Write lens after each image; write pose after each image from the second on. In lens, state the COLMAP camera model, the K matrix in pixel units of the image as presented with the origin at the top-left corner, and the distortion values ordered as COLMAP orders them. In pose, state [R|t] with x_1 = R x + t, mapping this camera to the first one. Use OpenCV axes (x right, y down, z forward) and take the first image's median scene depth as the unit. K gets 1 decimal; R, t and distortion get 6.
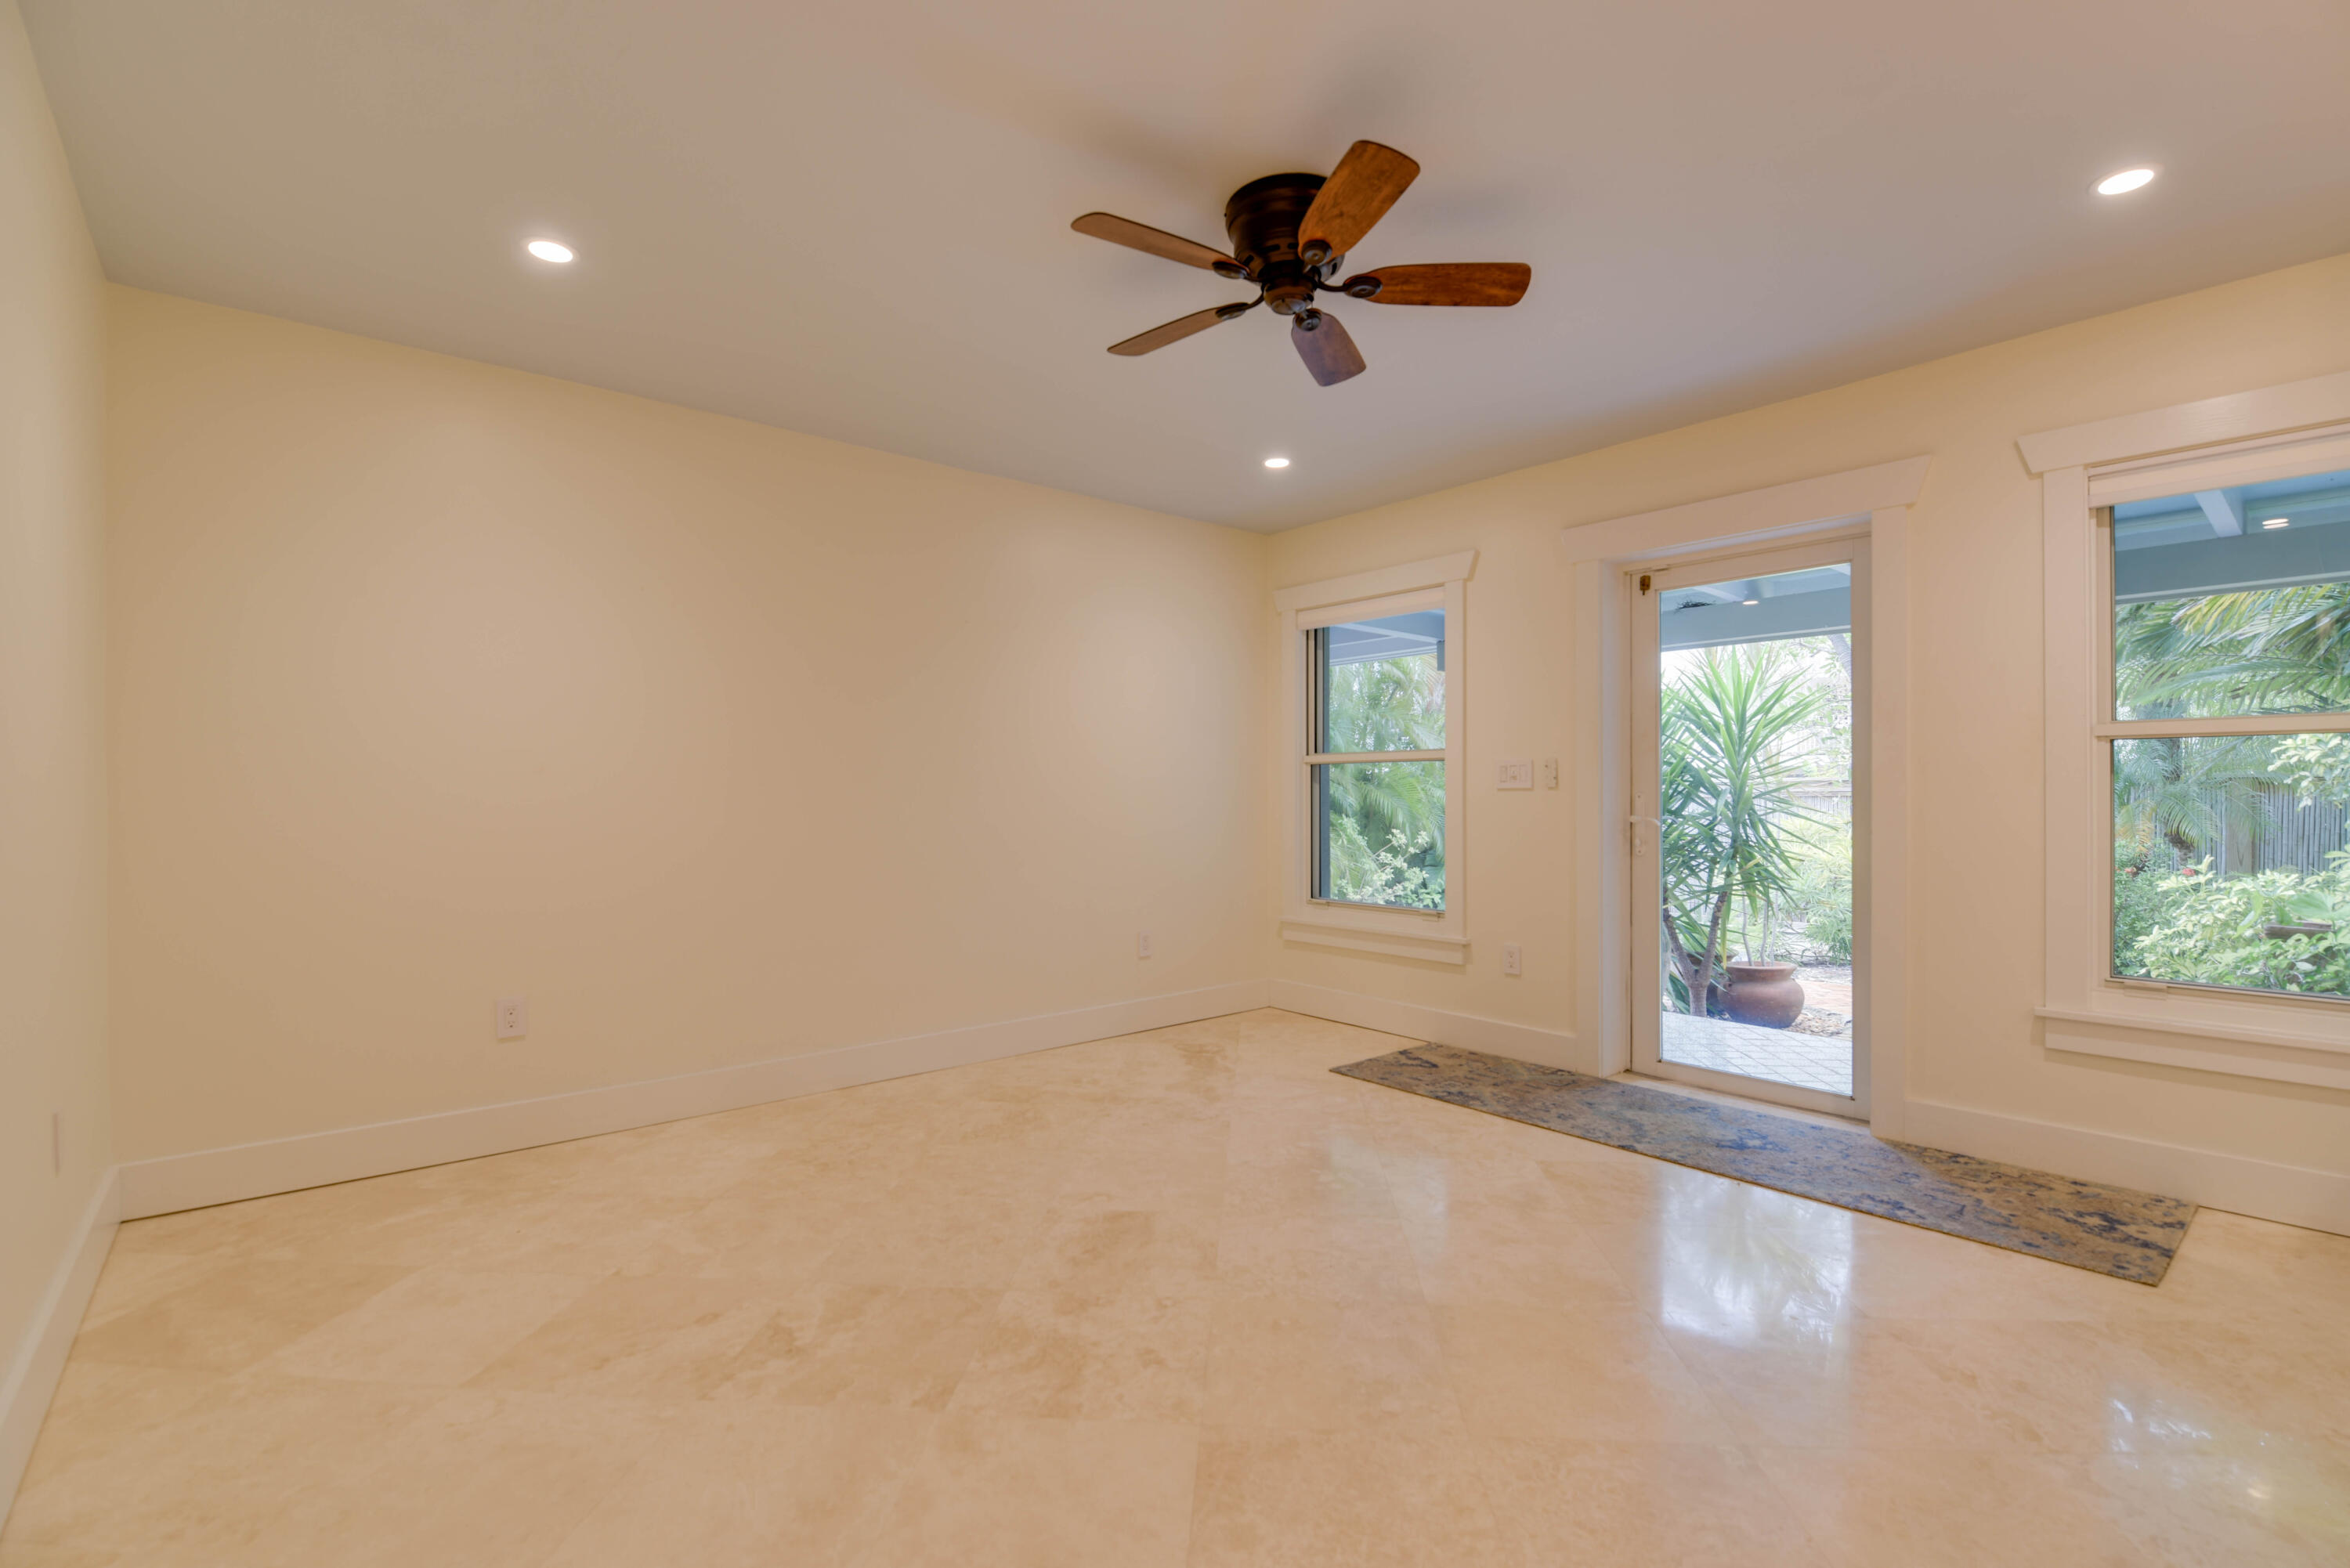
lens RADIAL K [[1033.9, 0, 1212.3], [0, 1033.9, 791.2], [0, 0, 1]] dist [-0.003233, -0.000529]
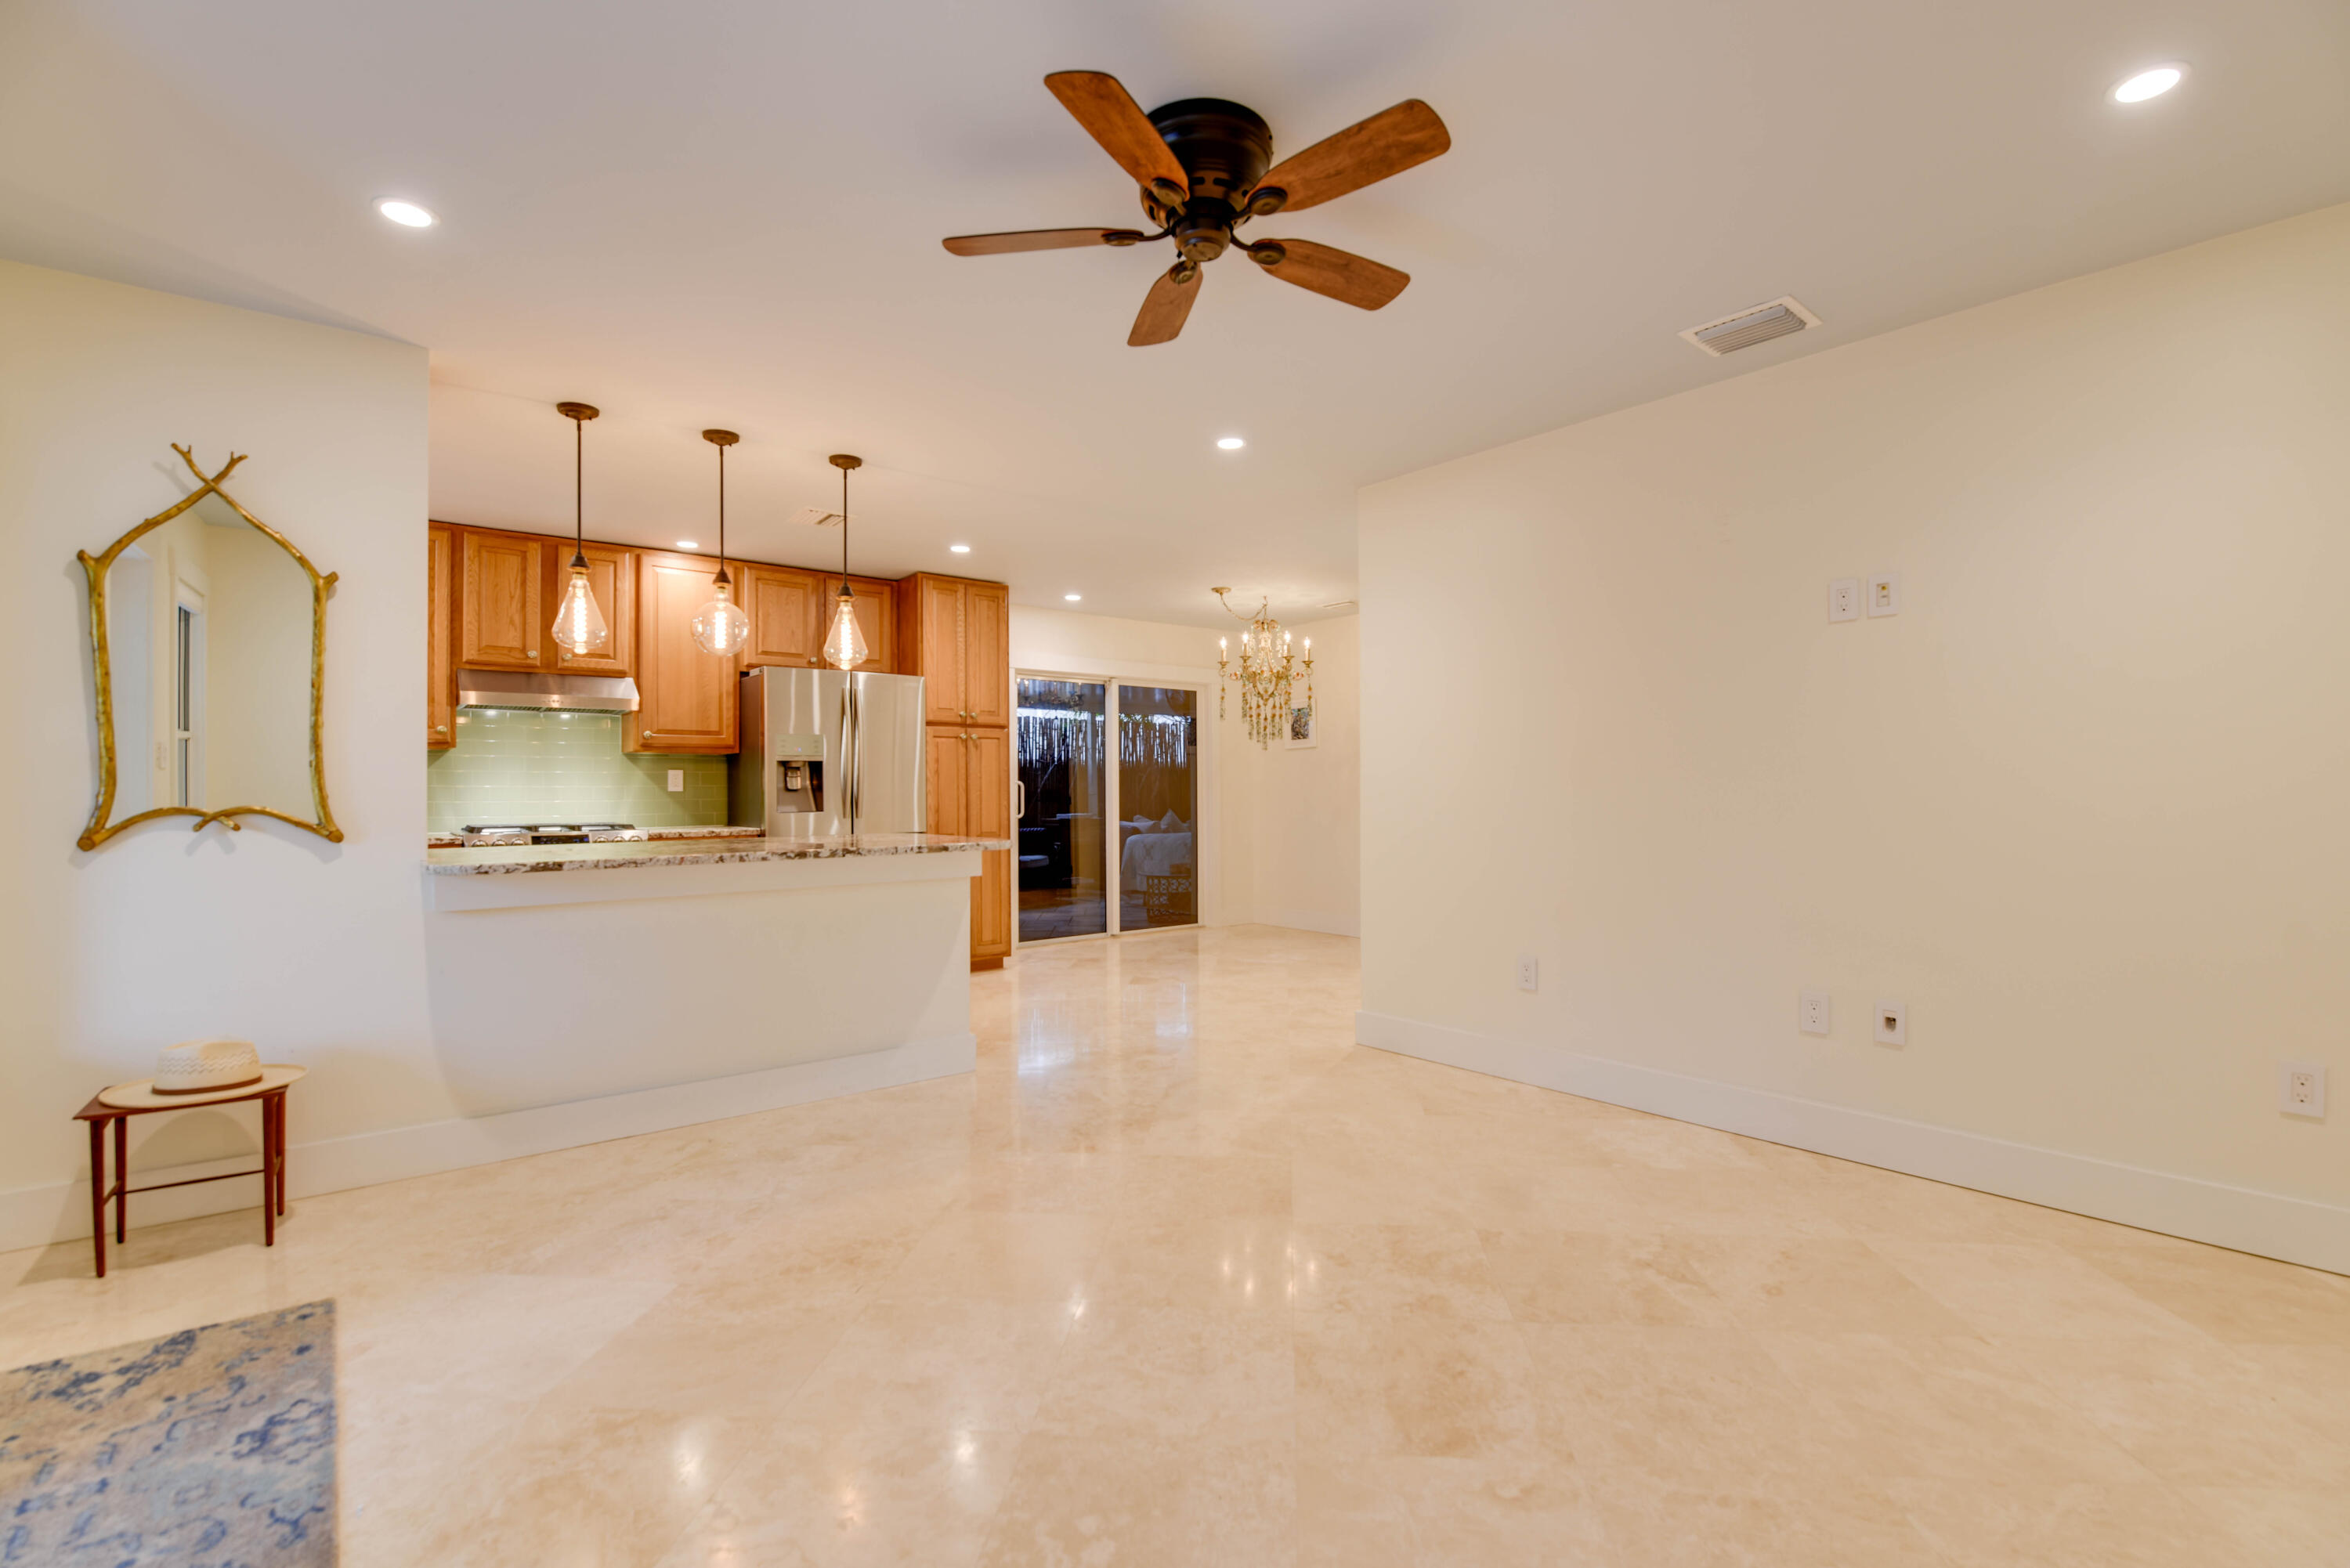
lens RADIAL K [[1032.1, 0, 1171.8], [0, 1032.1, 787.1], [0, 0, 1]] dist [0.000240, -0.010354]
pose [[-0.998169, 0.006829, 0.060106, 0.035475], [0.006509, 0.999964, -0.005516, -0.000492], [-0.060141, -0.005114, -0.998177, 1.308486]]
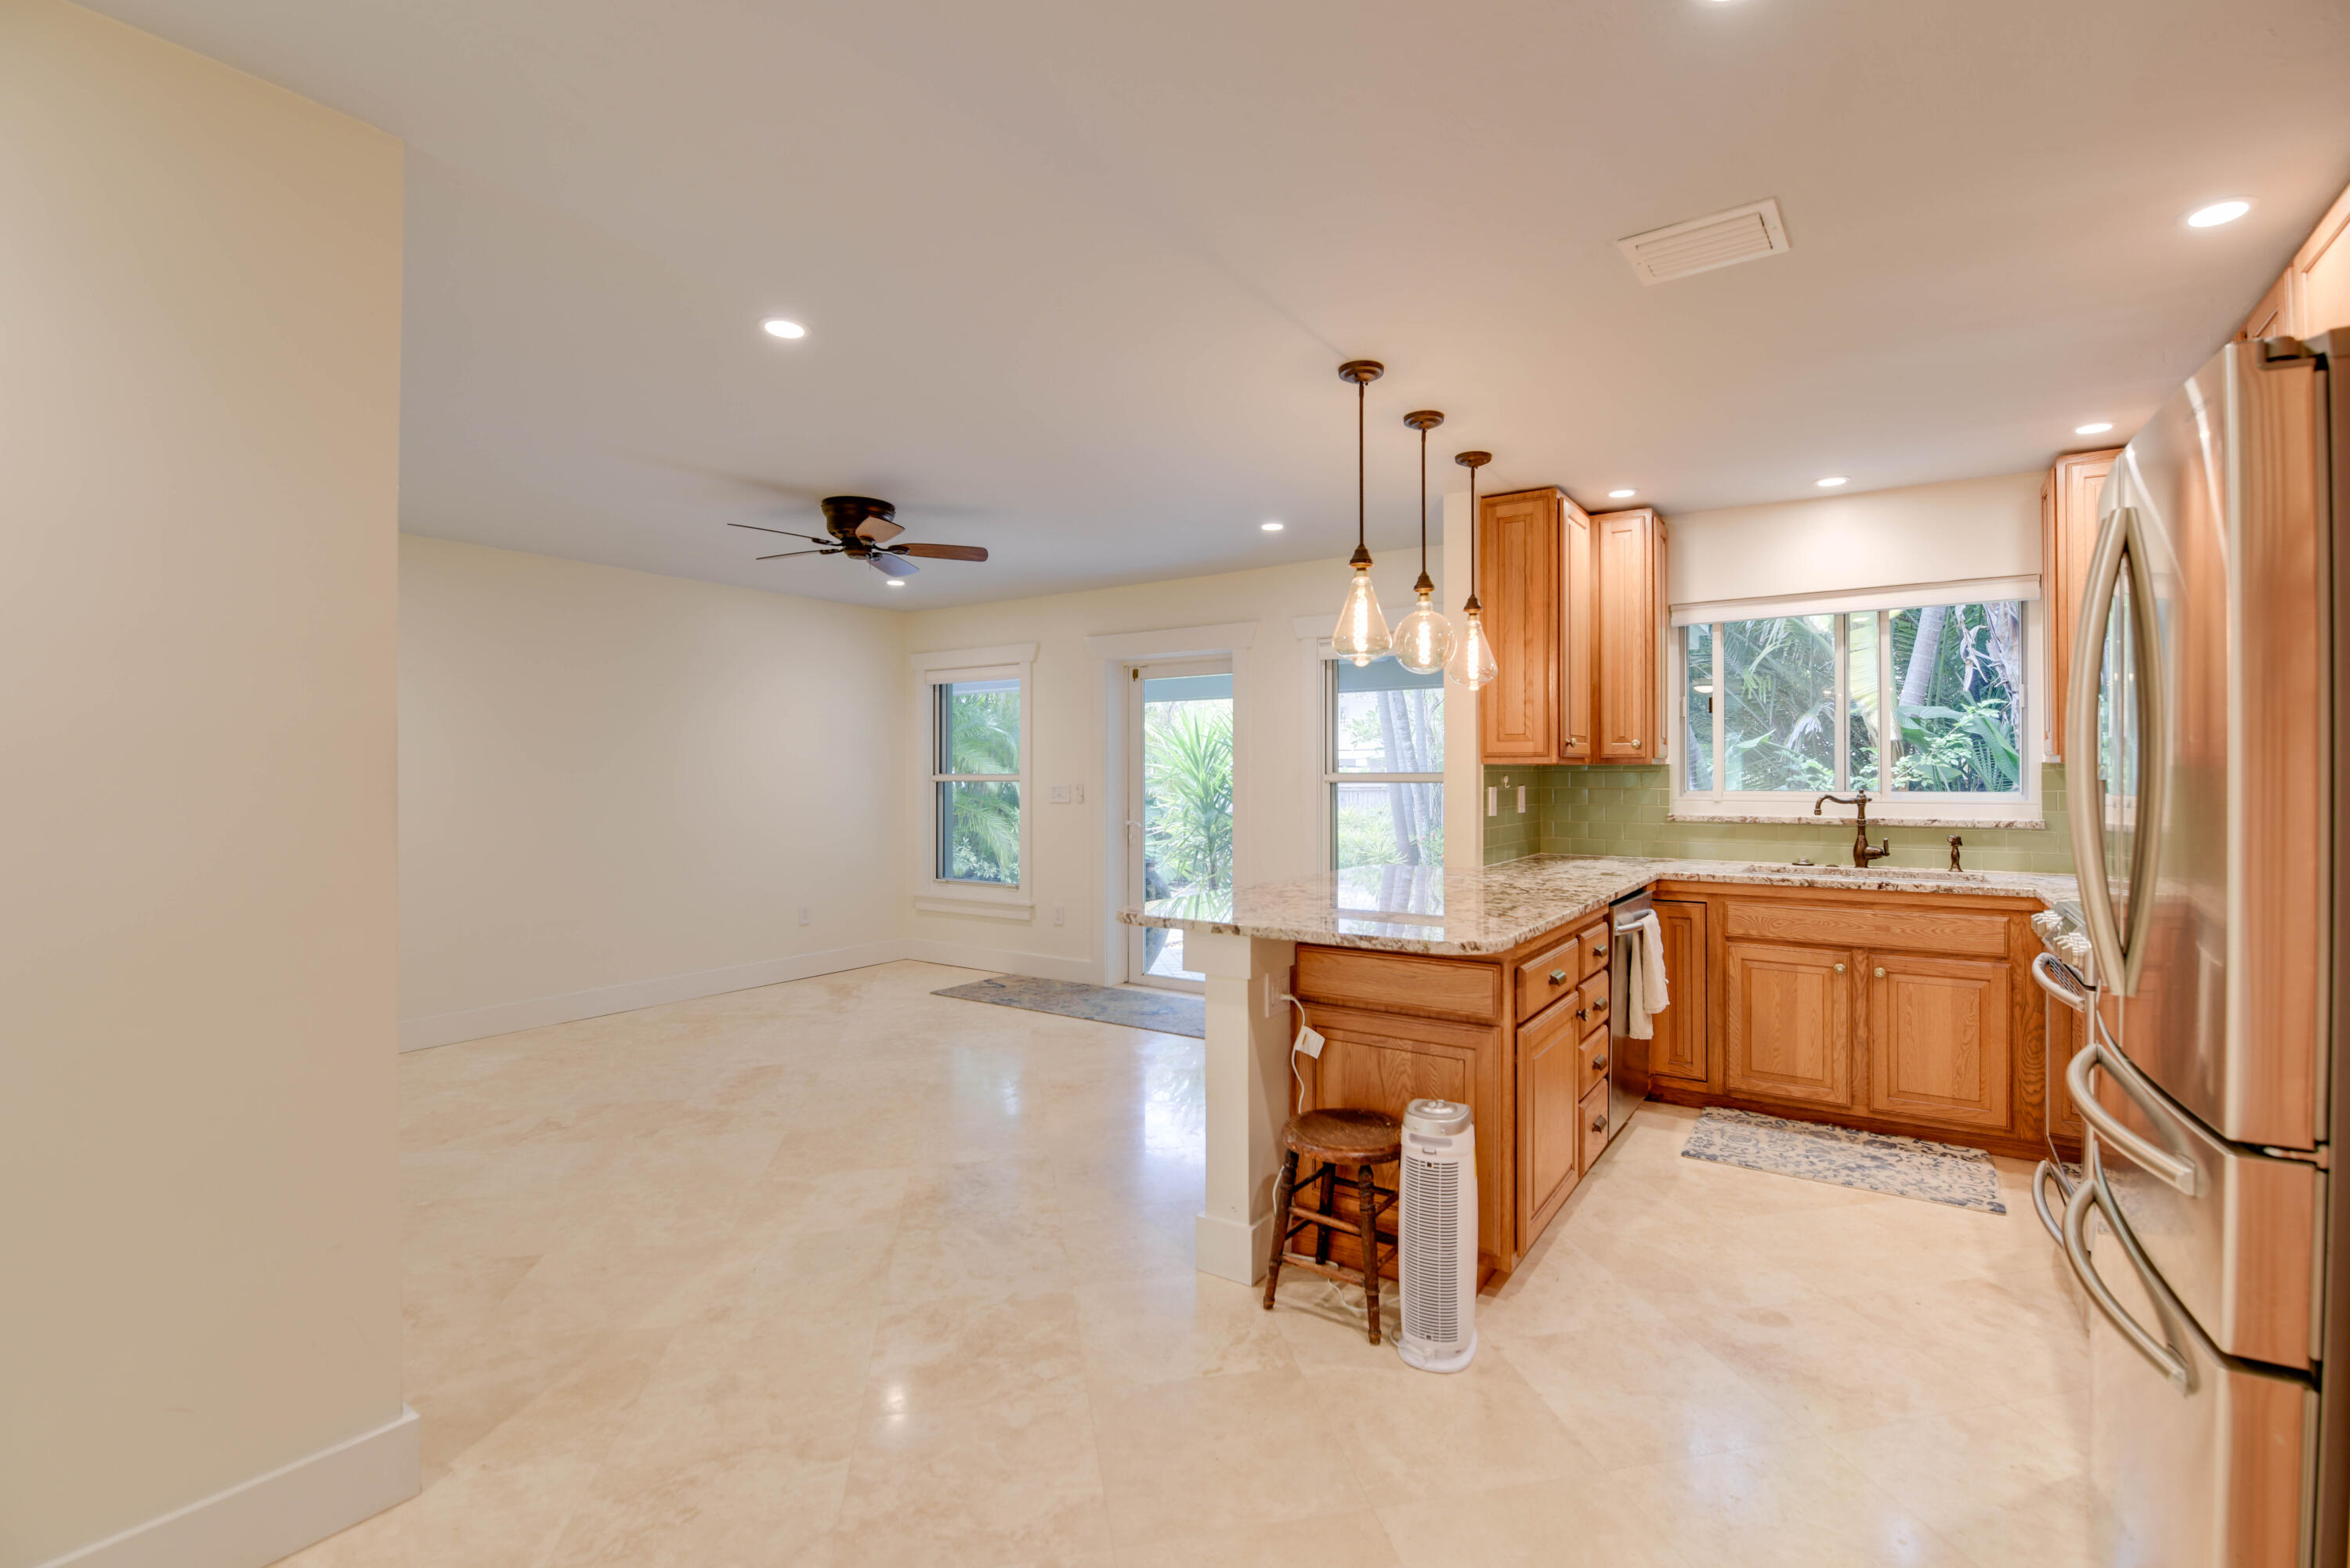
lens RADIAL K [[1028.2, 0, 1206.0], [0, 1028.2, 770.7], [0, 0, 1]] dist [0.019655, -0.000044]
pose [[0.966939, -0.001295, 0.255003, 0.144643], [0.001639, 0.999998, -0.001138, -0.060103], [-0.255001, 0.001518, 0.966940, -0.661502]]
